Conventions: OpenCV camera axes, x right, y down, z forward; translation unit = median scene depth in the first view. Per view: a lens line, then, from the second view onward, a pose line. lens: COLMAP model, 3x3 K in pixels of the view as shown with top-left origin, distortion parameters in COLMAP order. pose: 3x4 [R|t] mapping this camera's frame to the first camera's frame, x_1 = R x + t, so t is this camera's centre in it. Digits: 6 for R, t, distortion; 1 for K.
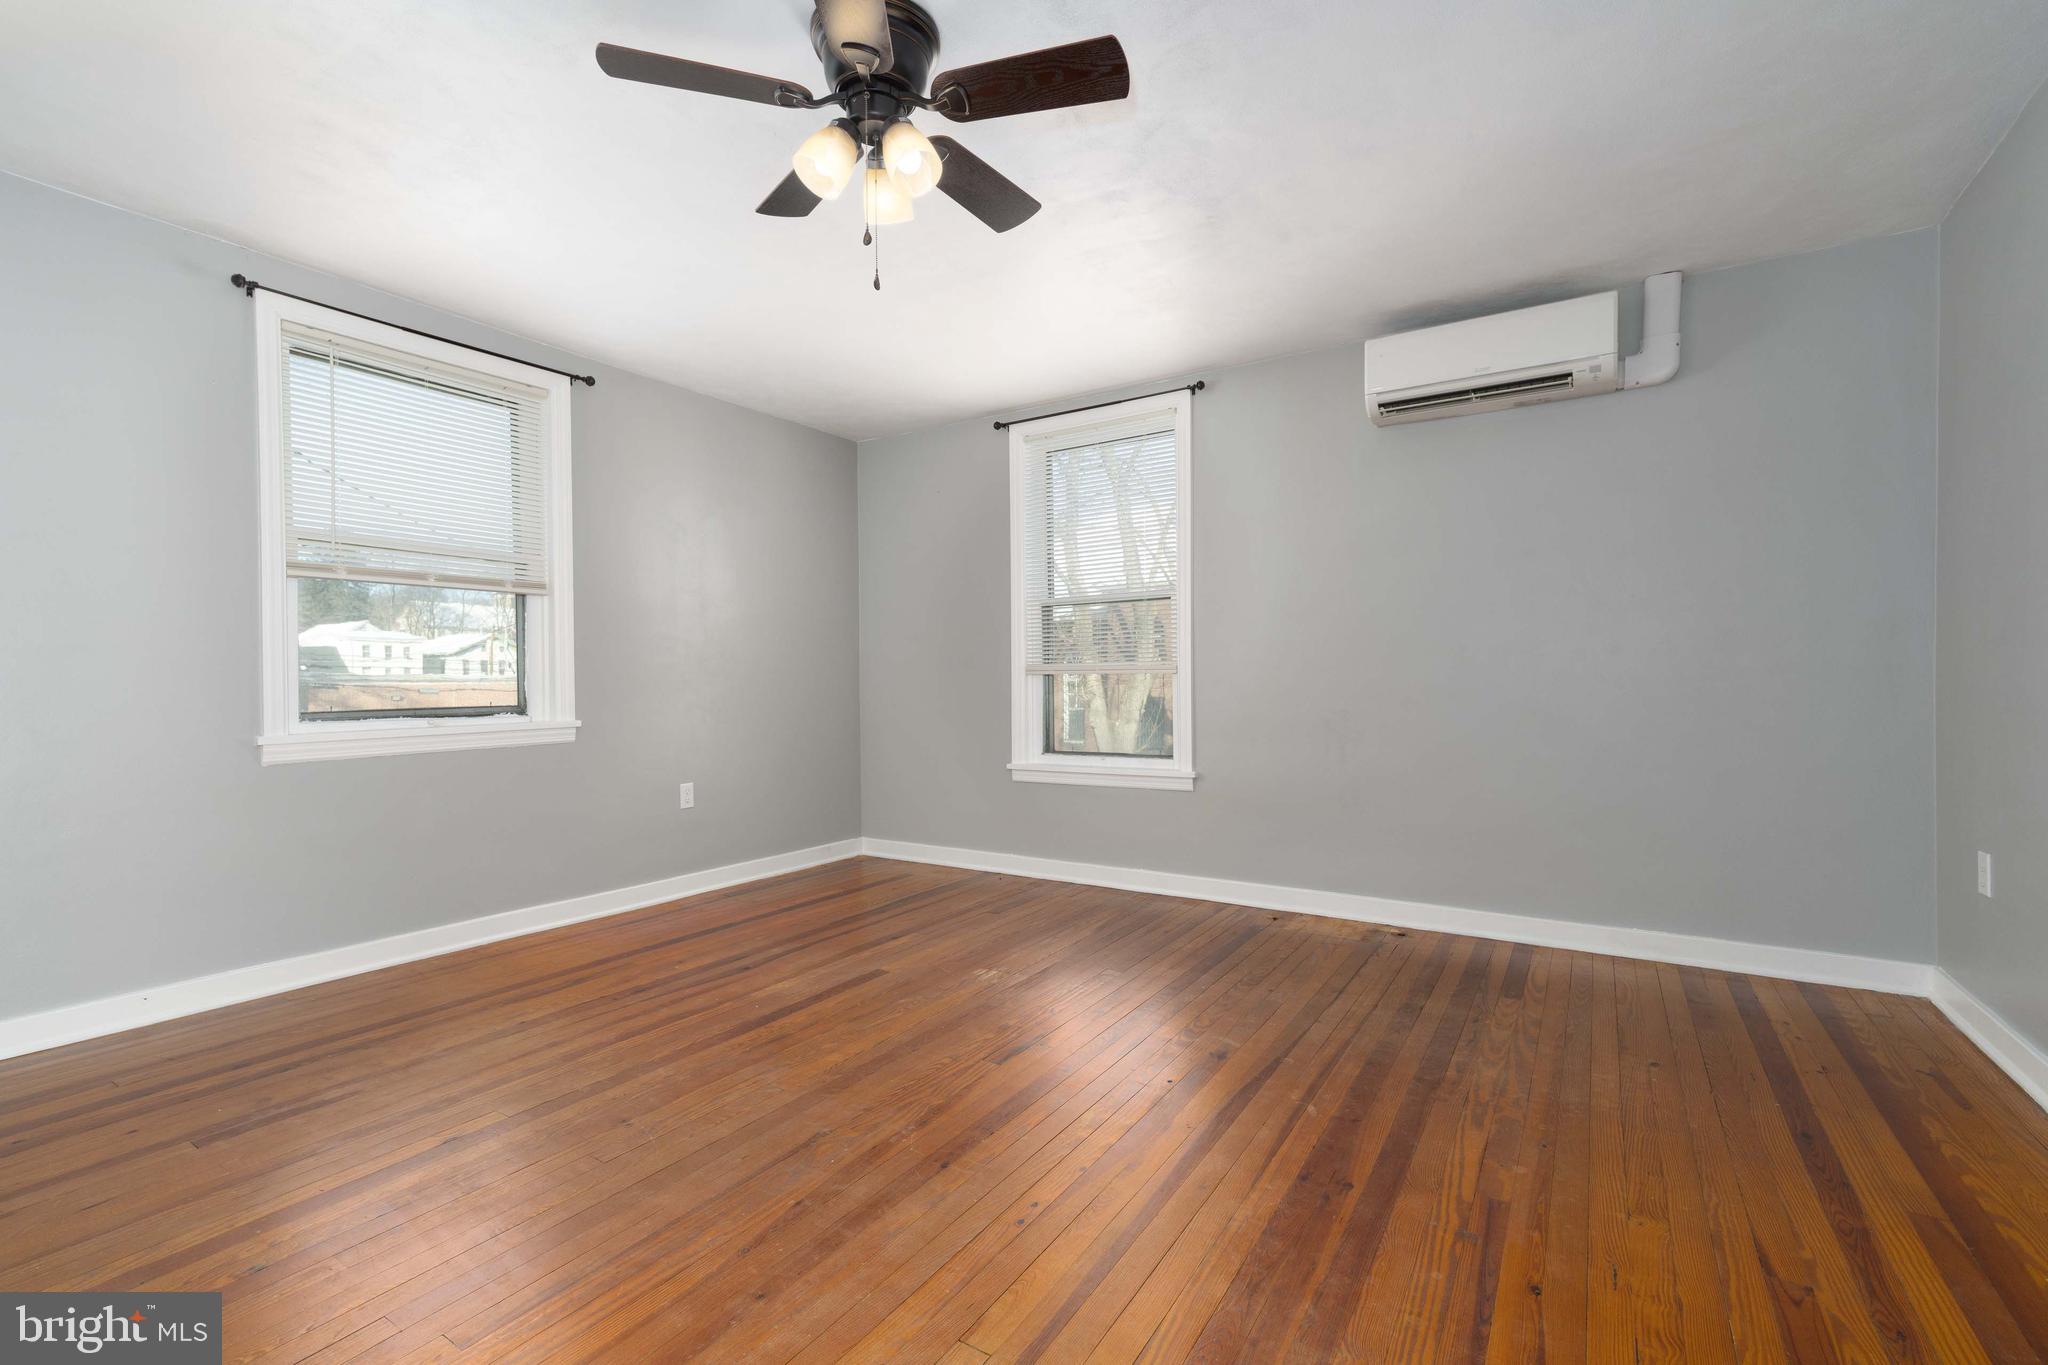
lens RADIAL K [[894.4, 0, 1017.3], [0, 894.4, 683.1], [0, 0, 1]] dist [0.009044, 0.000110]
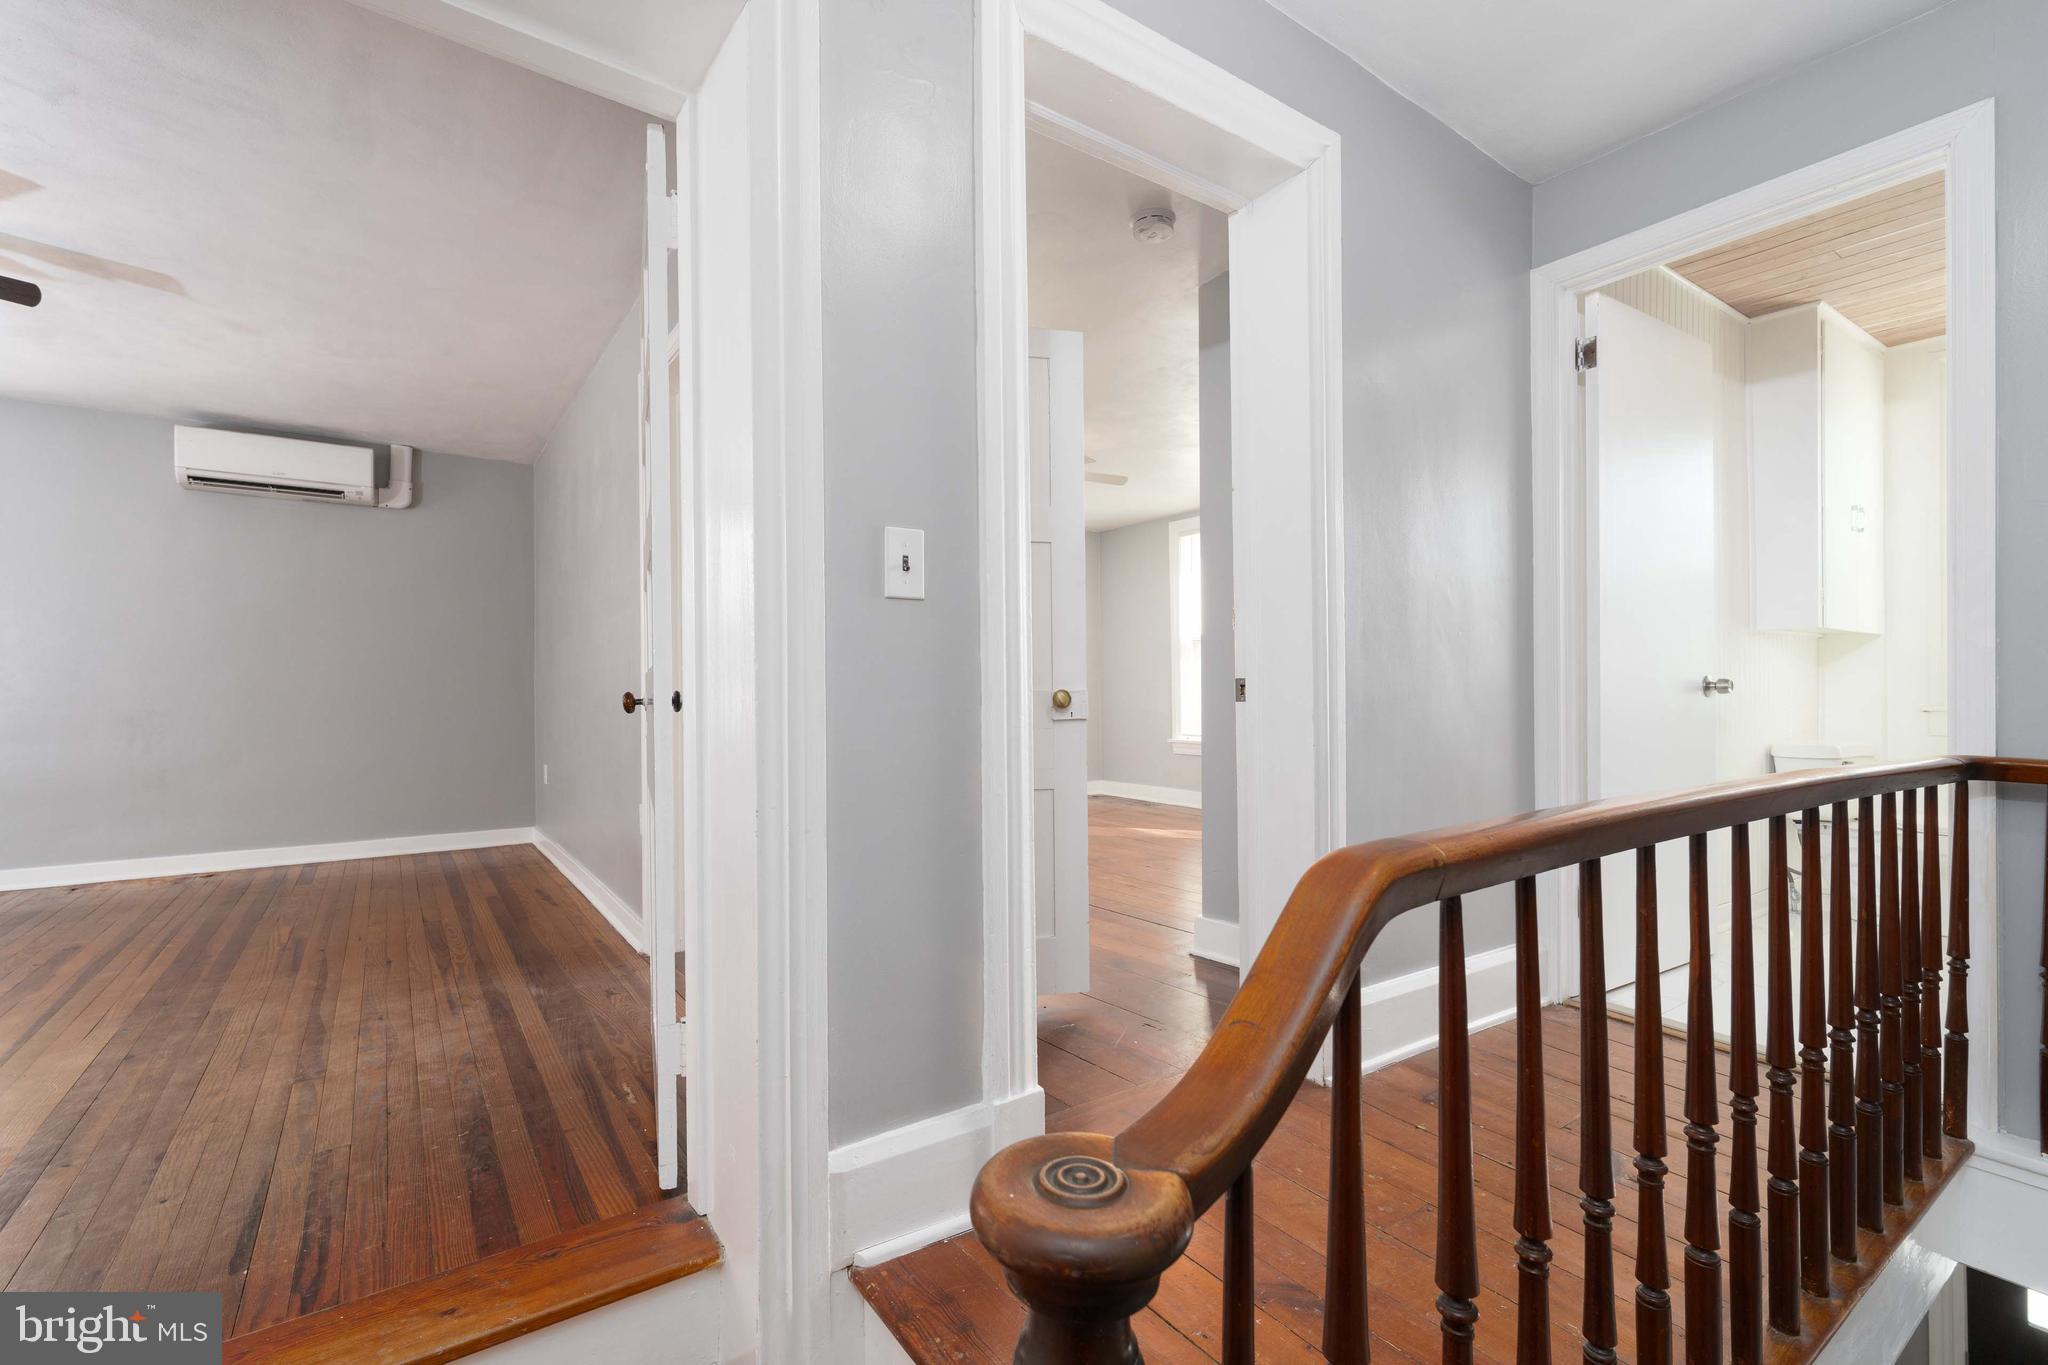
lens RADIAL K [[894.4, 0, 1017.2], [0, 894.4, 691.9], [0, 0, 1]] dist [0.009044, 0.000110]
pose [[0.373818, 0.003196, 0.927497, -0.454856], [0.006188, 0.999963, -0.005940, 0.026497], [-0.927482, 0.007960, 0.373784, -0.769057]]
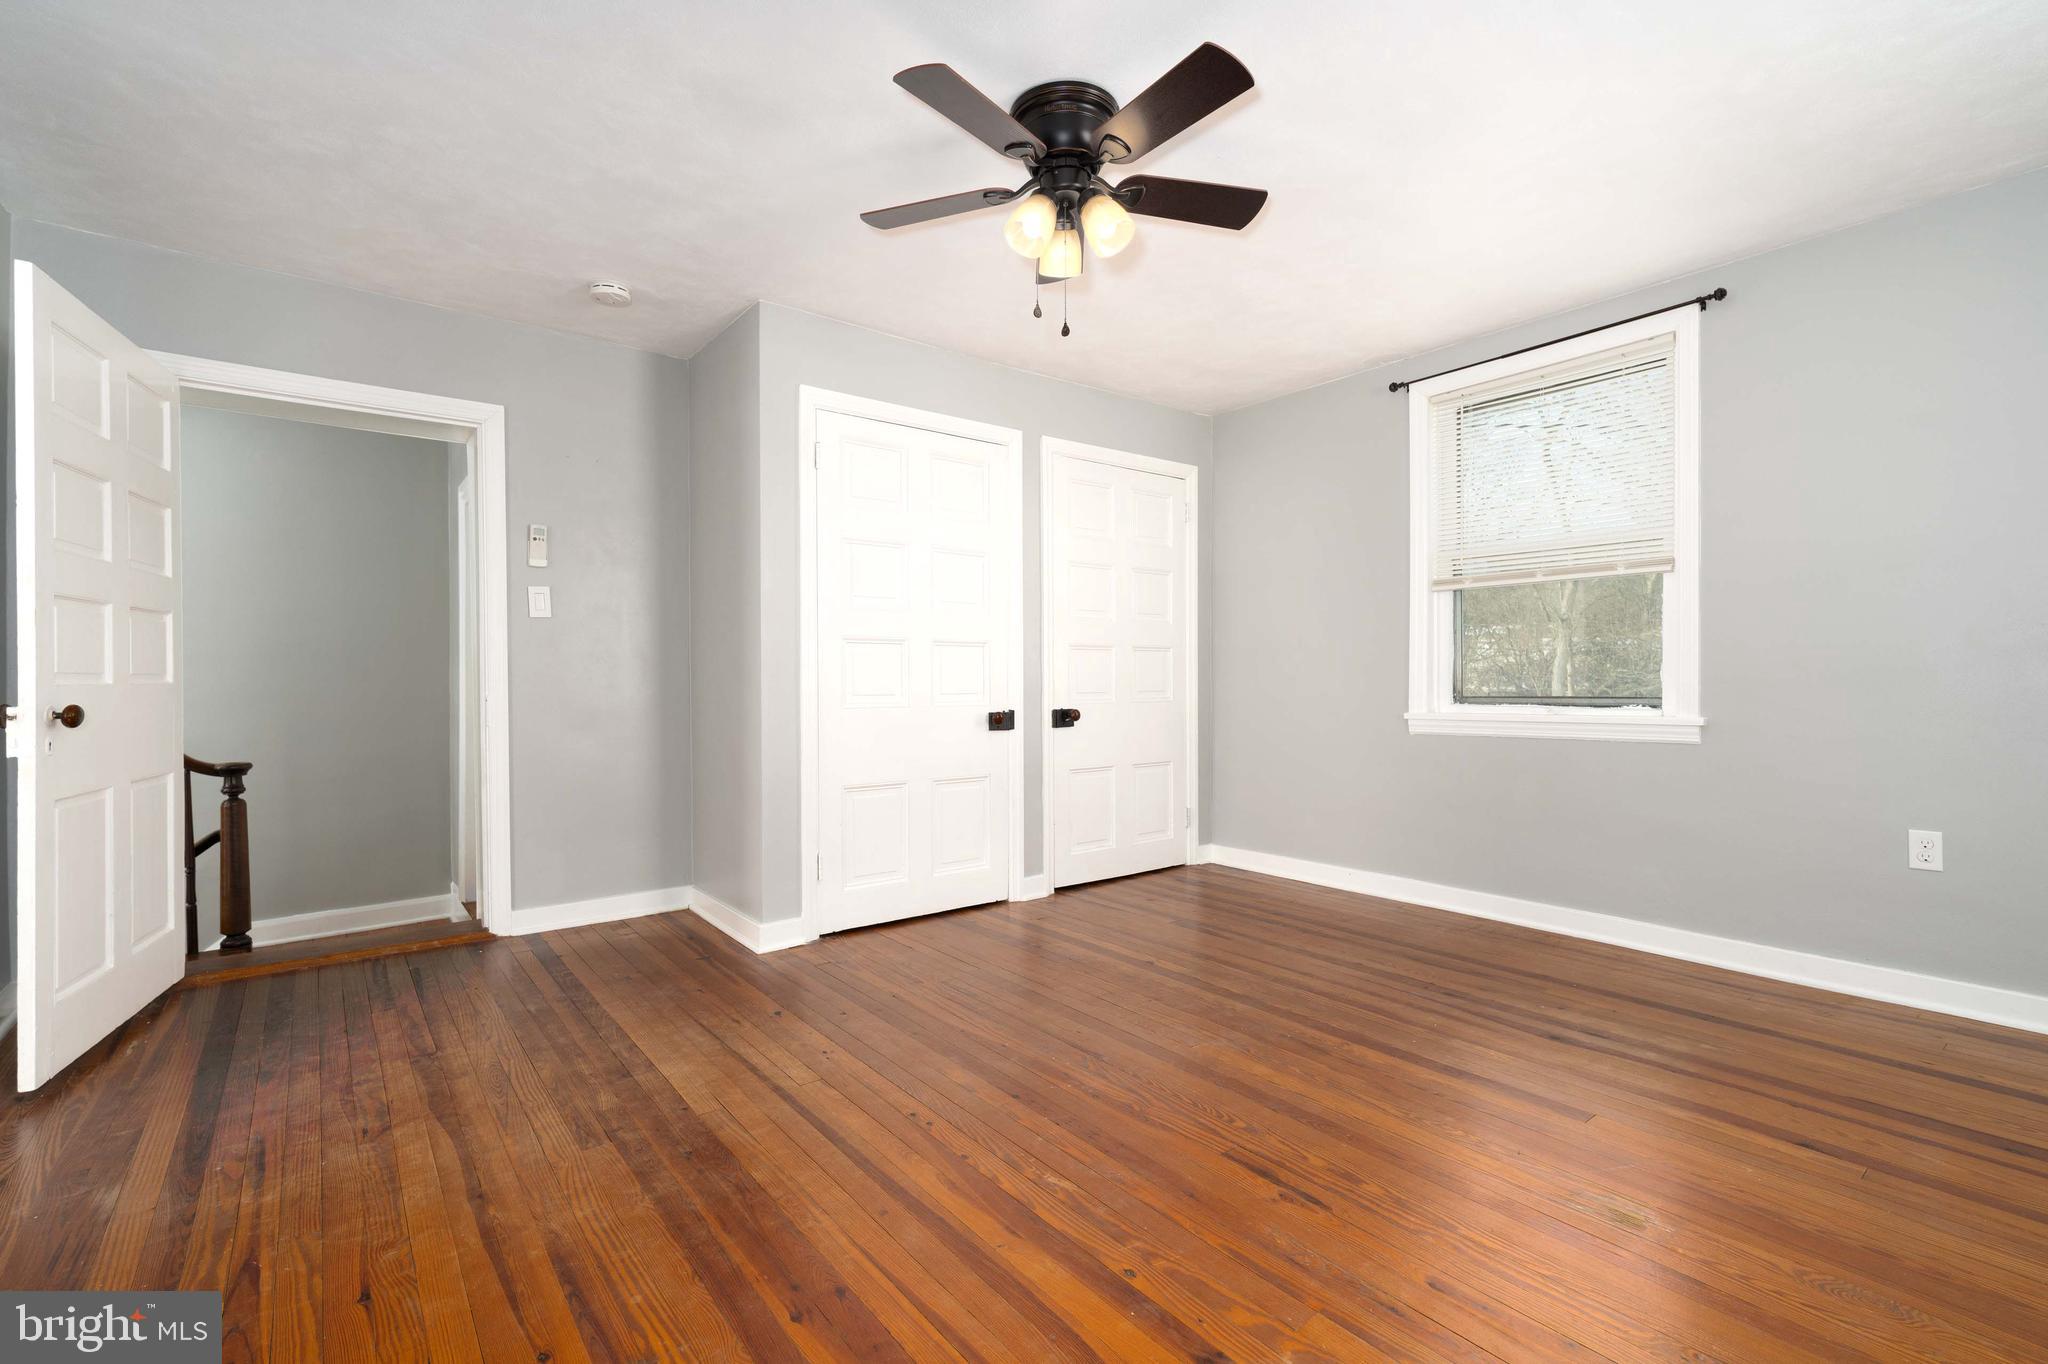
lens RADIAL K [[894.4, 0, 1020.9], [0, 894.4, 684.8], [0, 0, 1]] dist [0.009044, 0.000110]
pose [[-0.323767, 0.013743, -0.946037, 0.676425], [0.006516, 0.999903, 0.012296, -0.004222], [0.946115, -0.002183, -0.323825, 0.933107]]
